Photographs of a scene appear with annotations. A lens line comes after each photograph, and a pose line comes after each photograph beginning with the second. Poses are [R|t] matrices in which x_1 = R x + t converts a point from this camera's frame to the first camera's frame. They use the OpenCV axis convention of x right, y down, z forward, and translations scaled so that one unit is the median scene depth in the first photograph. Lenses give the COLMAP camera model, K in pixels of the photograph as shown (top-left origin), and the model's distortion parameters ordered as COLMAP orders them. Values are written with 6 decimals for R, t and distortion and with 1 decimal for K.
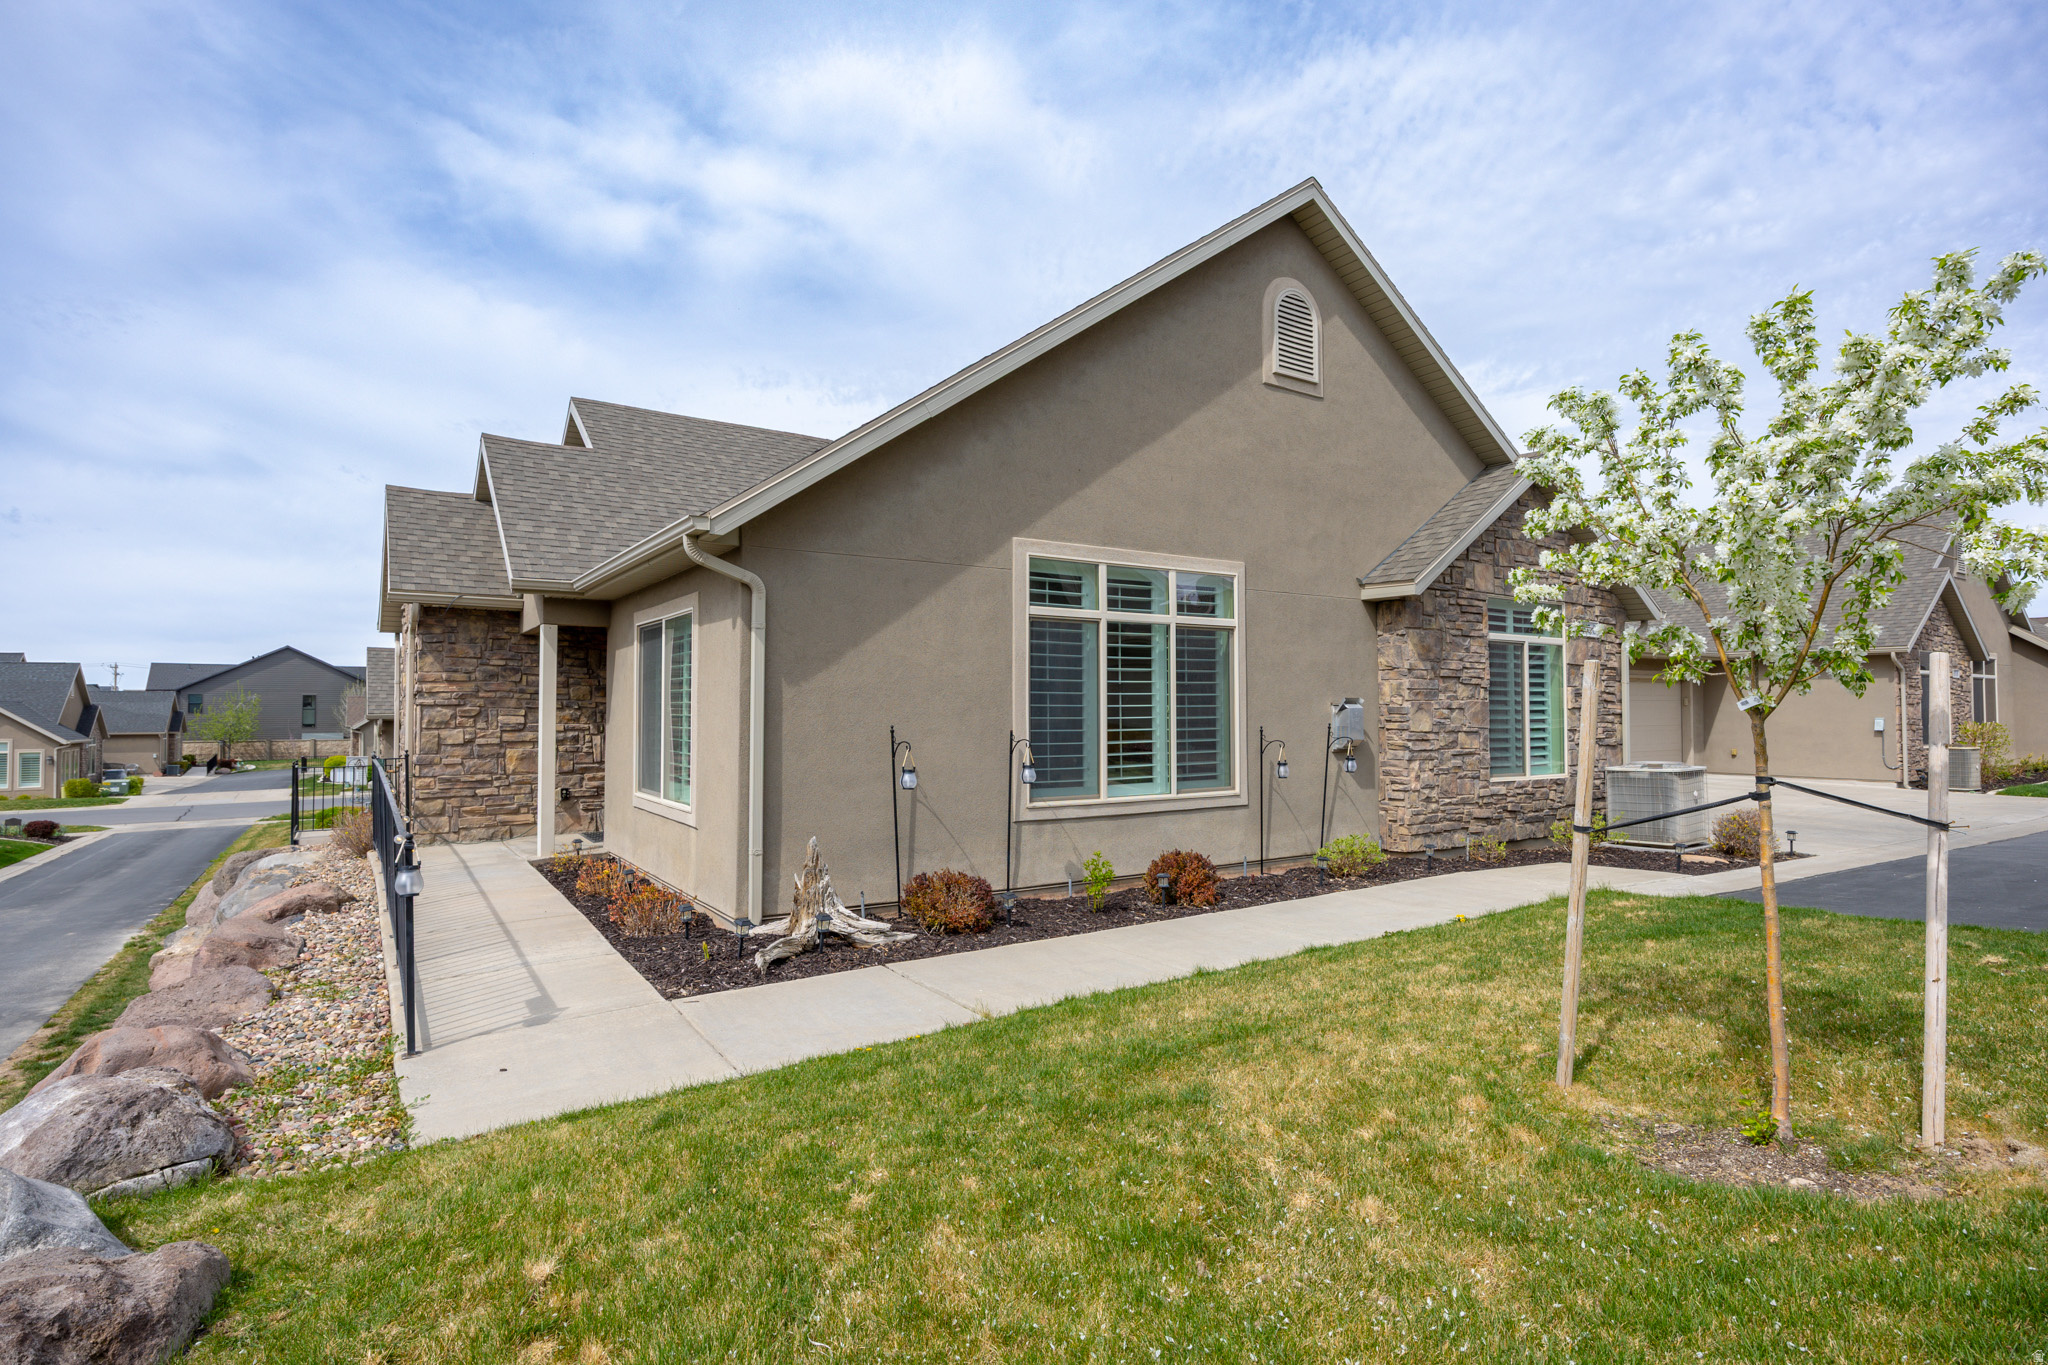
lens RADIAL K [[1034.5, 0, 1029.5], [0, 1034.5, 687.9], [0, 0, 1]] dist [-0.007419, -0.000190]
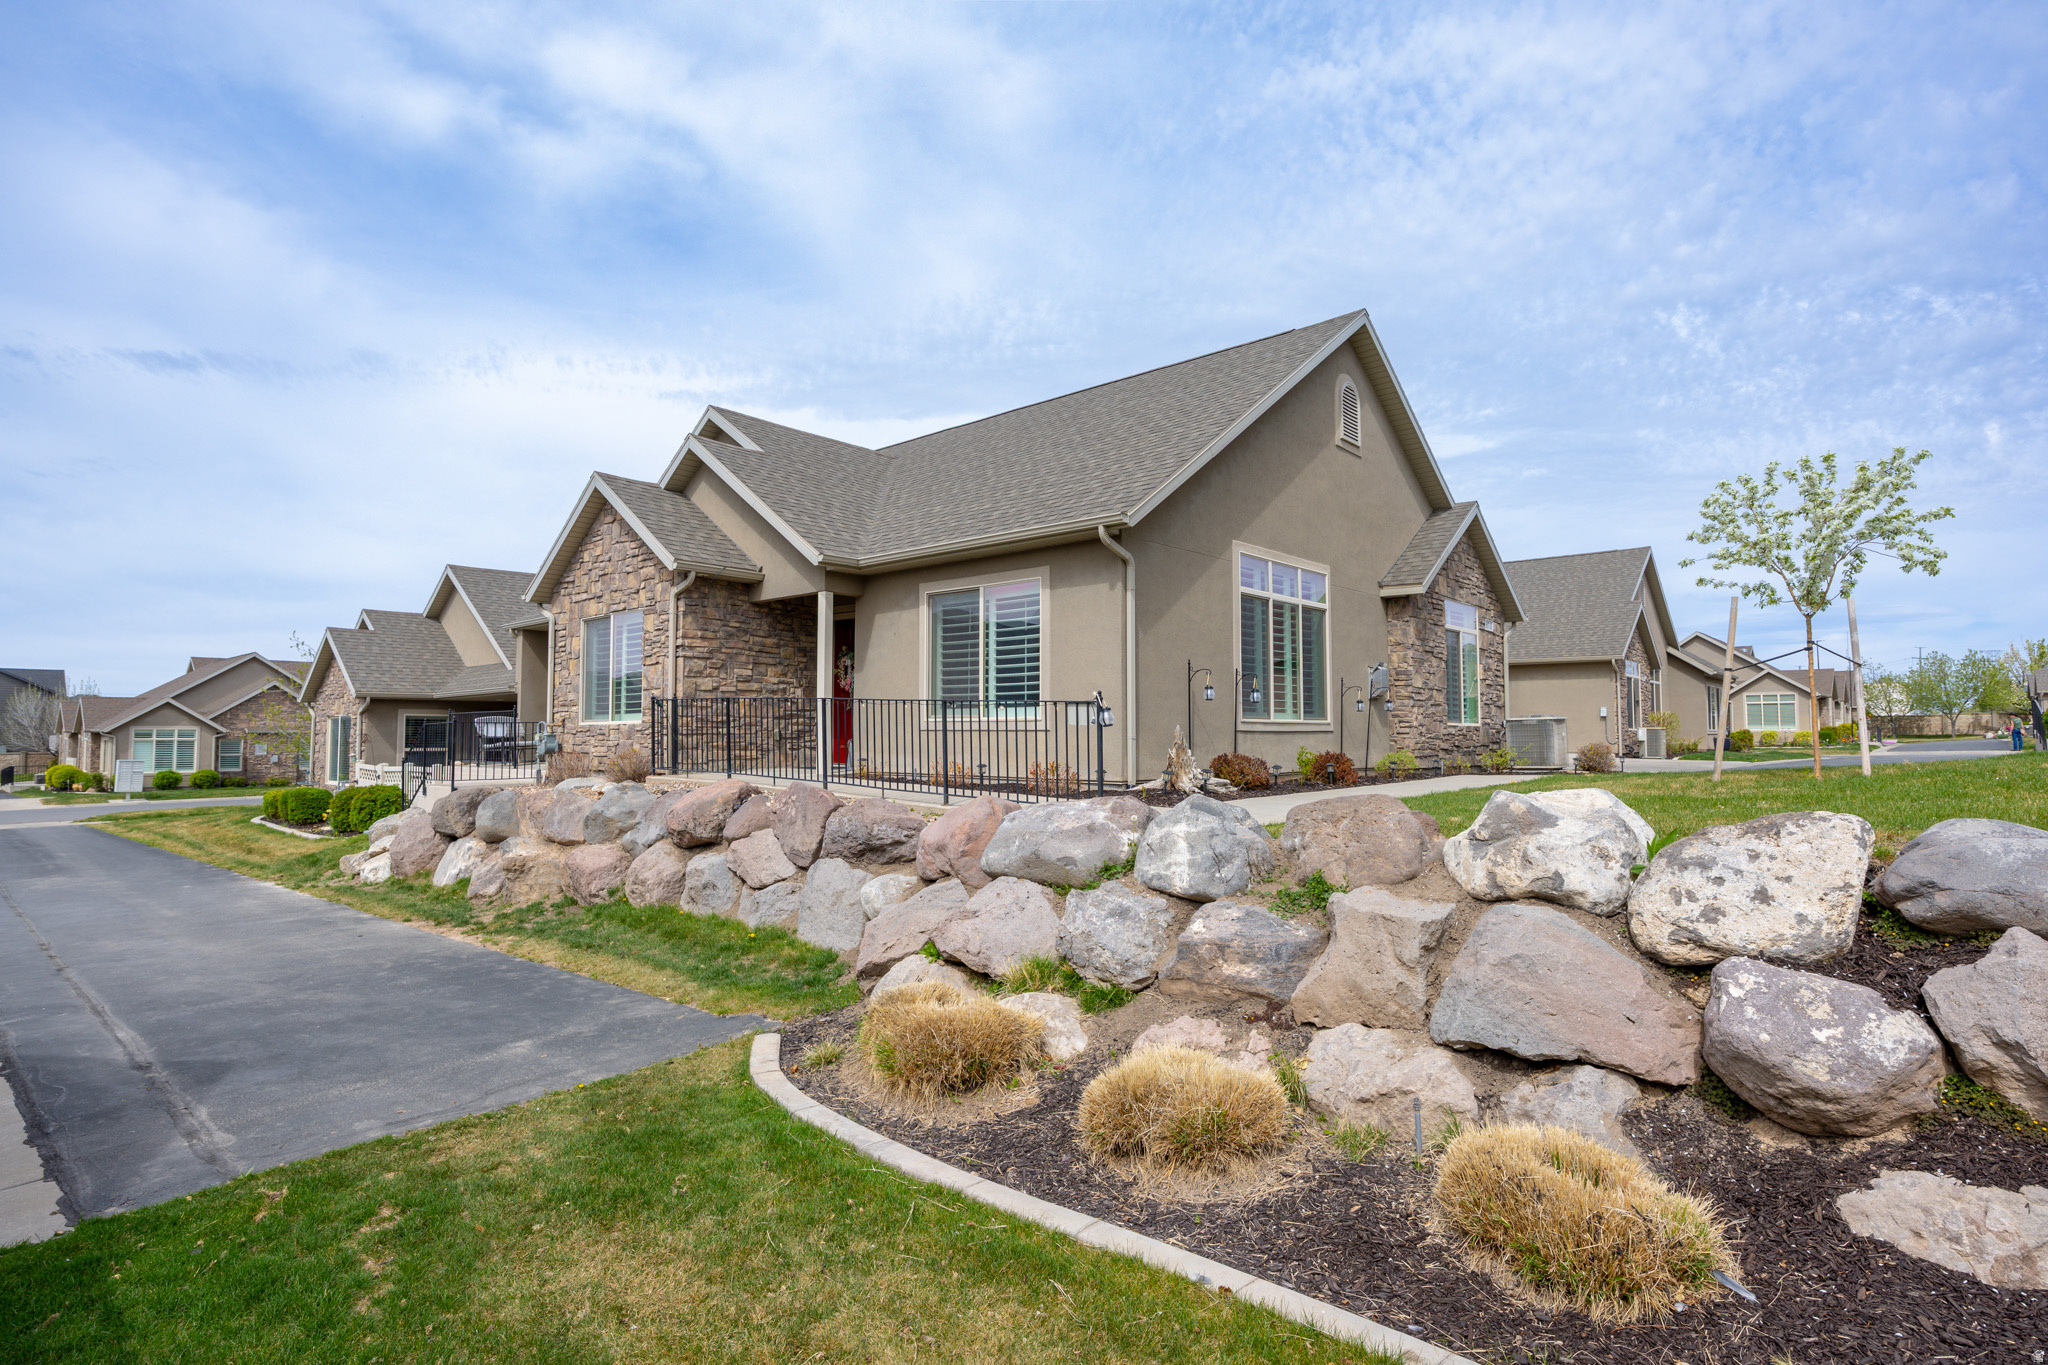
lens RADIAL K [[1034.5, 0, 1021.8], [0, 1034.5, 685.8], [0, 0, 1]] dist [-0.007419, -0.000190]
pose [[0.968500, 0.014241, 0.248604, -0.525817], [-0.007993, 0.999627, -0.026123, 0.082201], [-0.248884, 0.023313, 0.968253, -0.280083]]
